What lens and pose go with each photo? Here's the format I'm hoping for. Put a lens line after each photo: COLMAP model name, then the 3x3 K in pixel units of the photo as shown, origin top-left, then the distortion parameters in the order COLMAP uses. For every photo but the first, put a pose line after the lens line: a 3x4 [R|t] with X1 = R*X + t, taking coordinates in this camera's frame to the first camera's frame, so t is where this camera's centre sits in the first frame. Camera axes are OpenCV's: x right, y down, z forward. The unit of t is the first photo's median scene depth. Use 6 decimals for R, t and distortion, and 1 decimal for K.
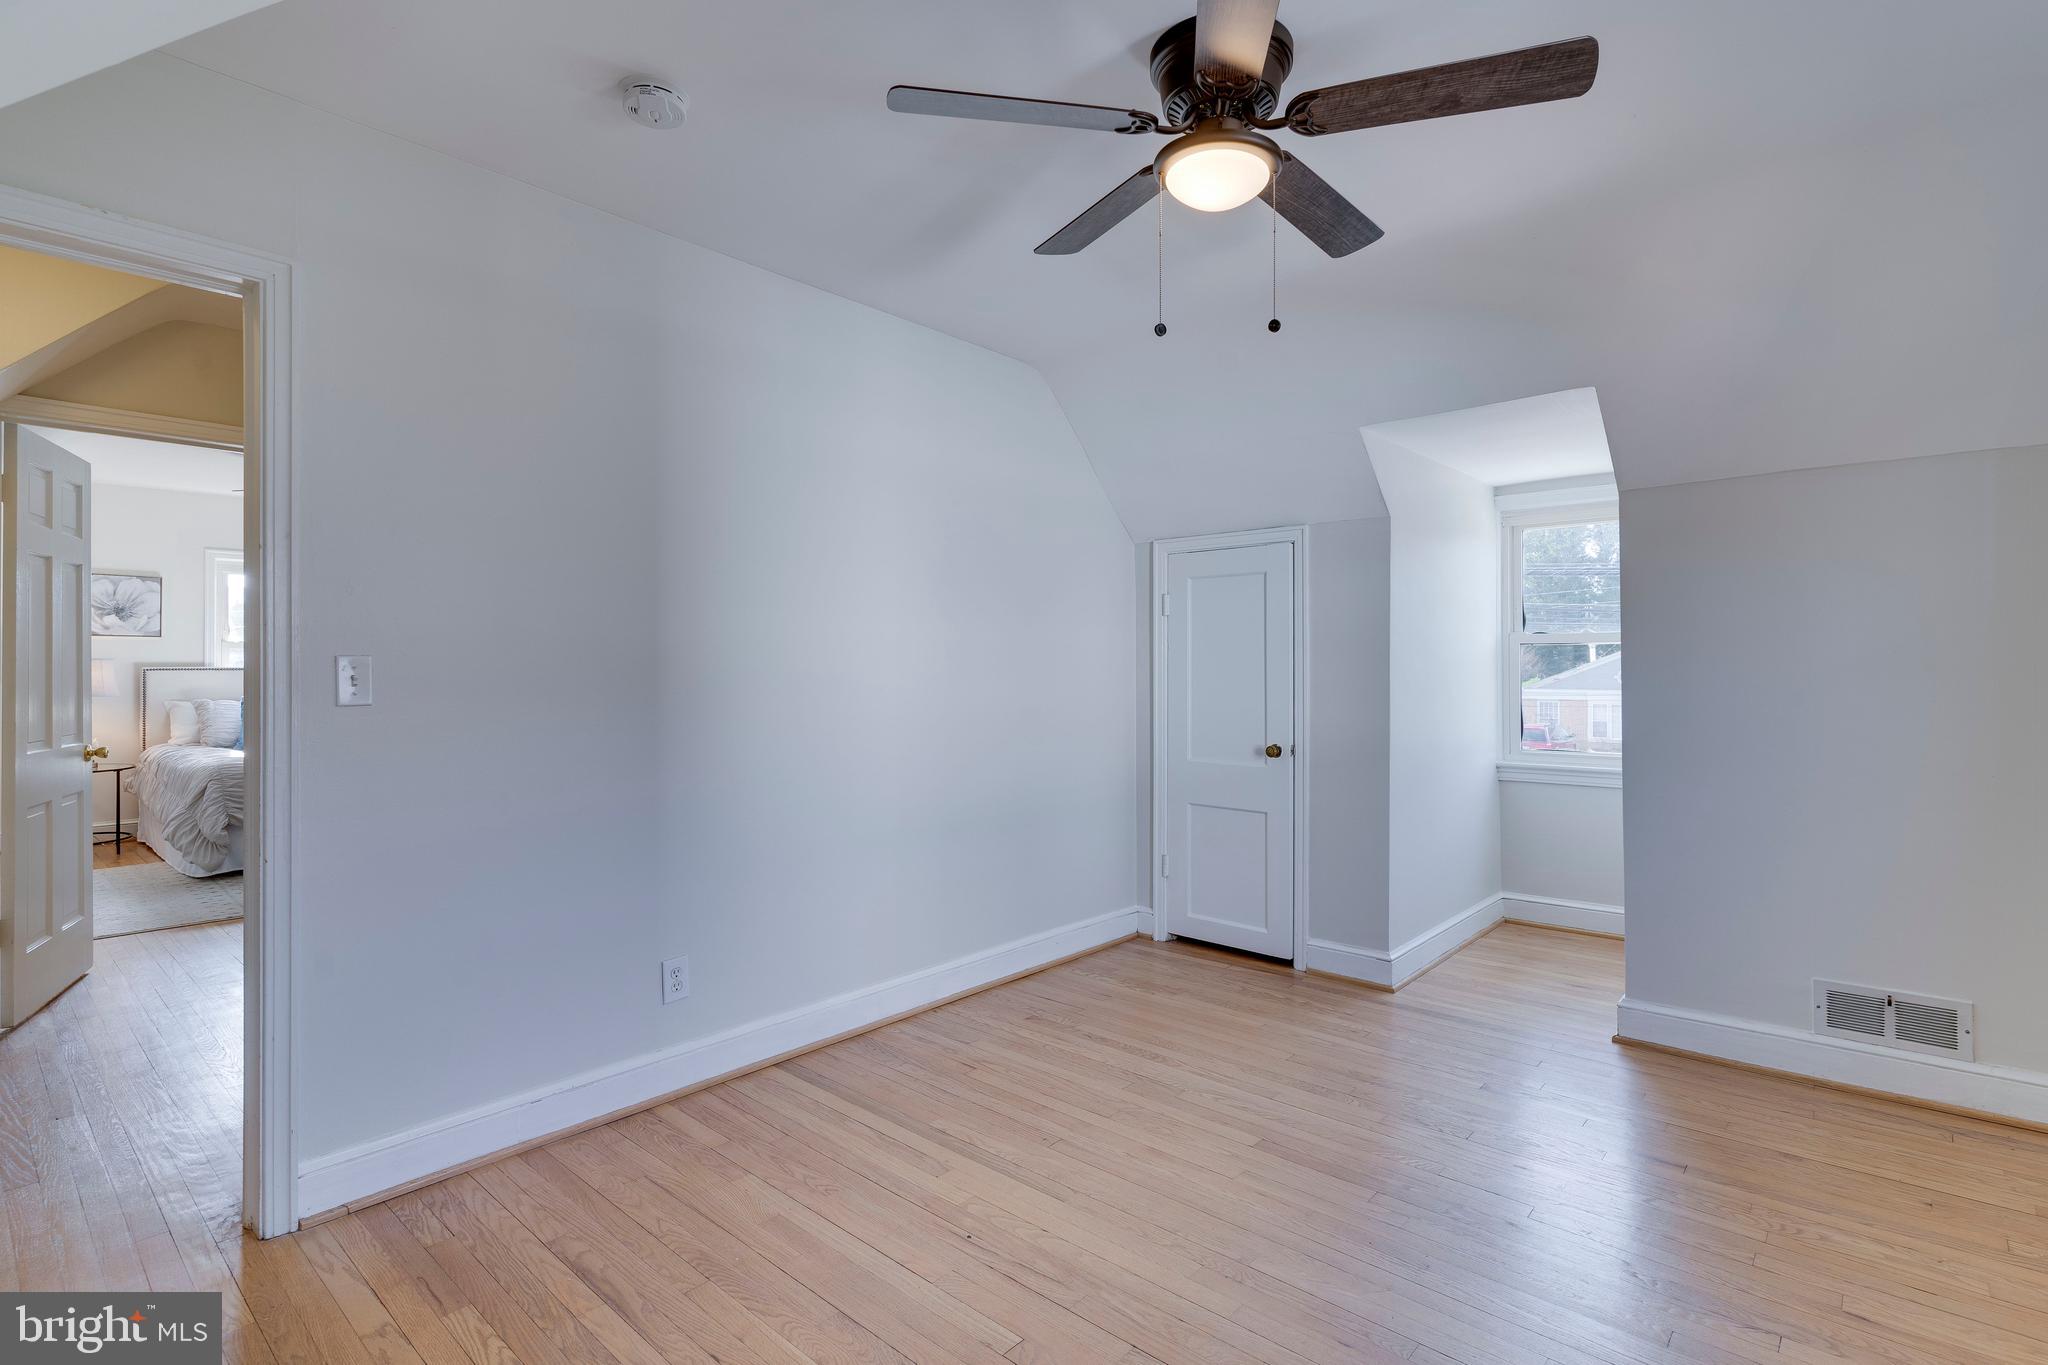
lens RADIAL K [[978.7, 0, 1024.1], [0, 978.7, 655.3], [0, 0, 1]] dist [0.001467, 0.000030]
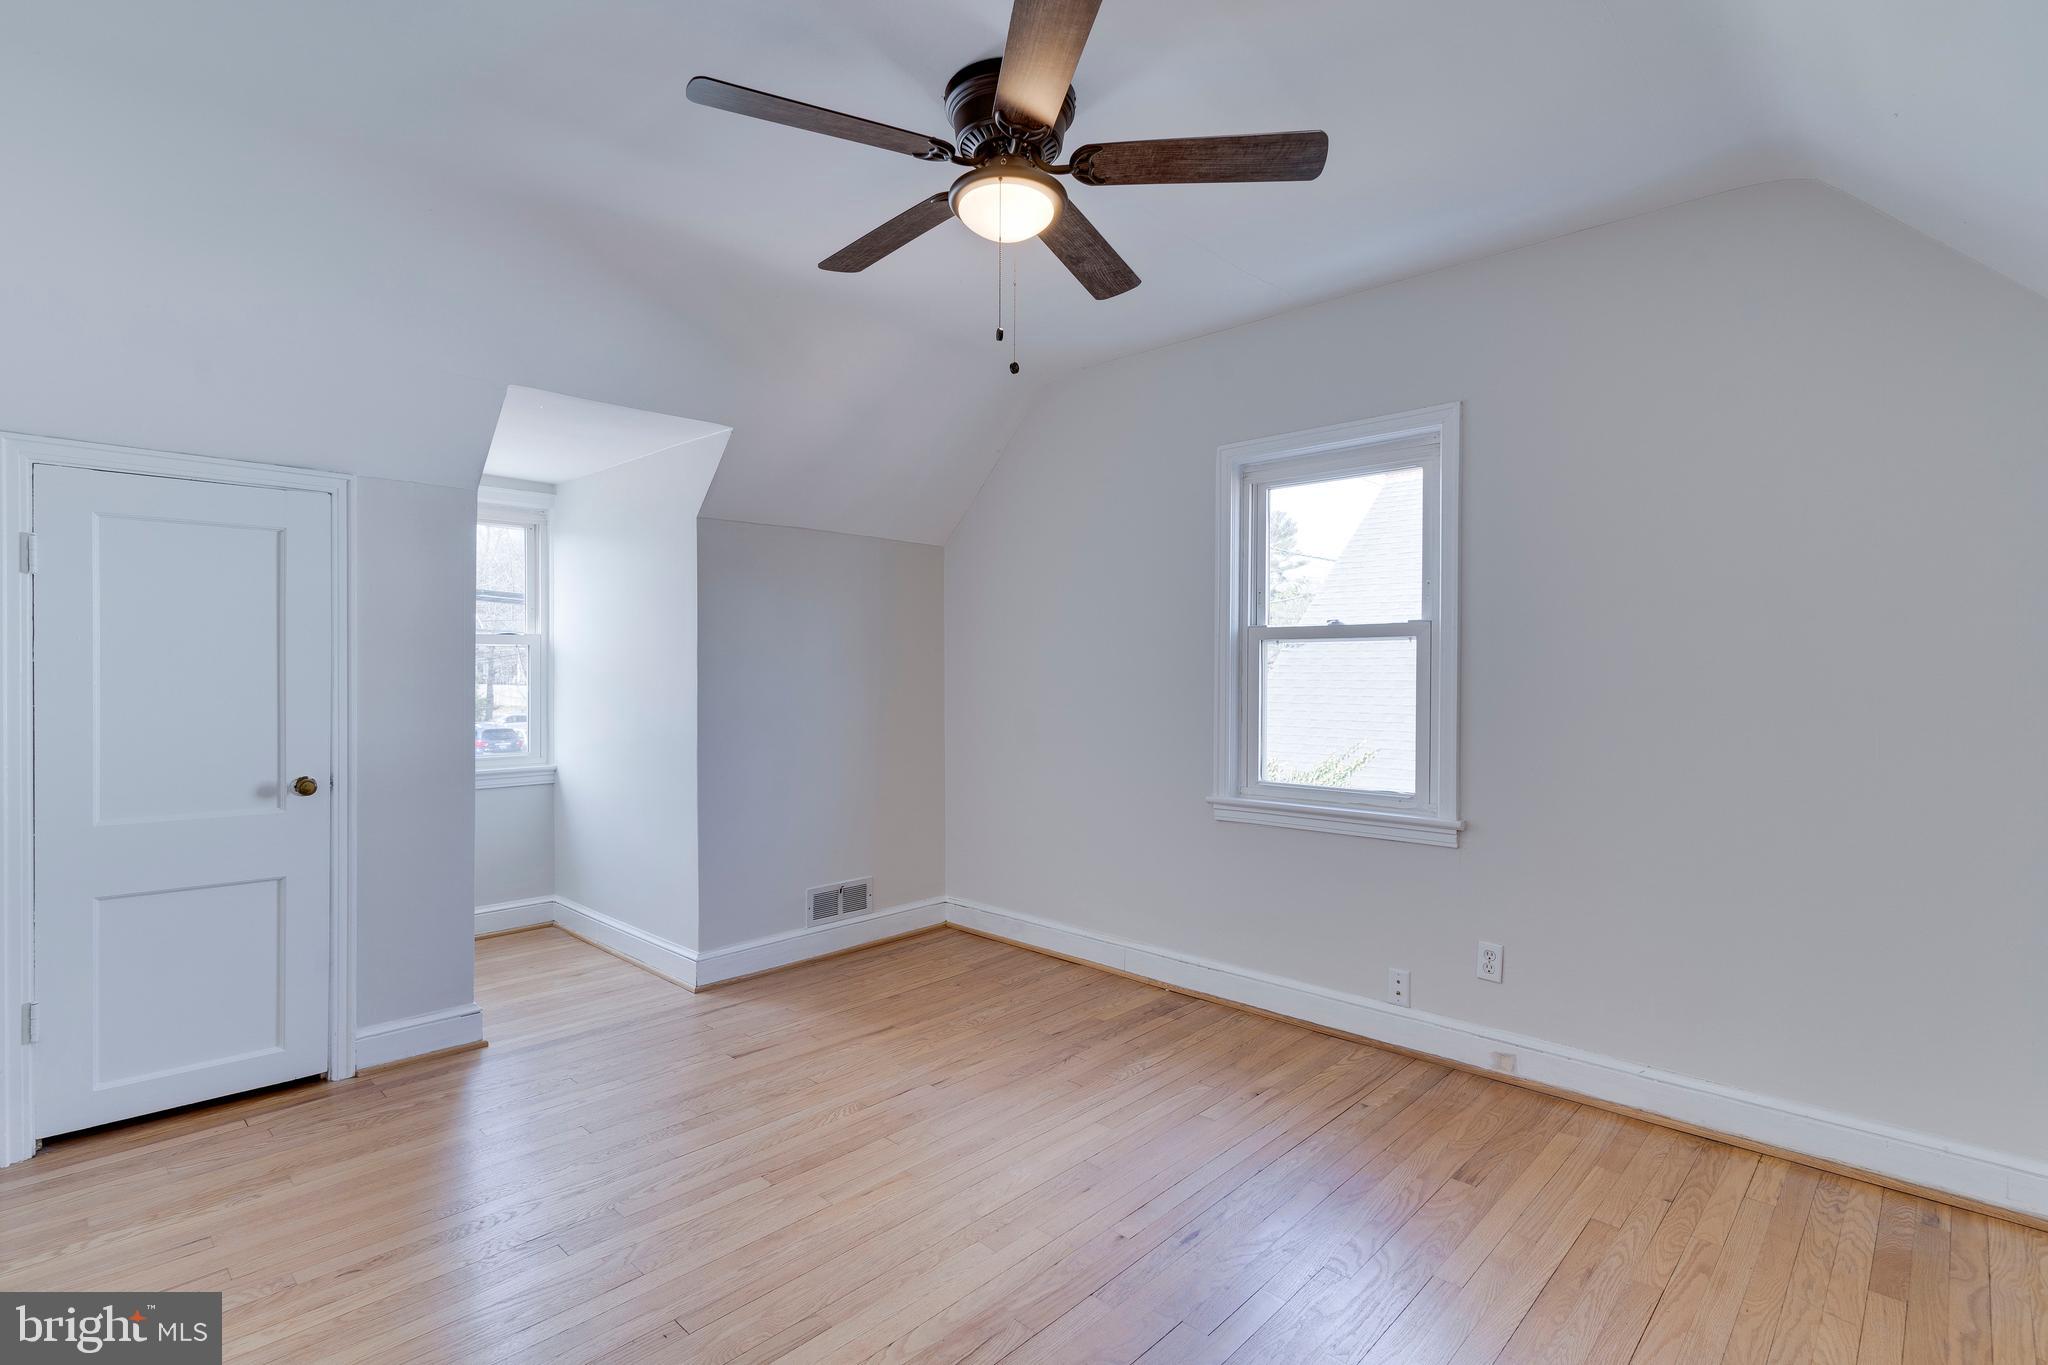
lens RADIAL K [[978.7, 0, 1024.1], [0, 978.7, 655.3], [0, 0, 1]] dist [0.001467, 0.000030]
pose [[0.045912, 0.015289, 0.998829, -0.461453], [-0.014285, 0.999791, -0.014647, 0.006015], [-0.998843, -0.013596, 0.046120, 0.482884]]
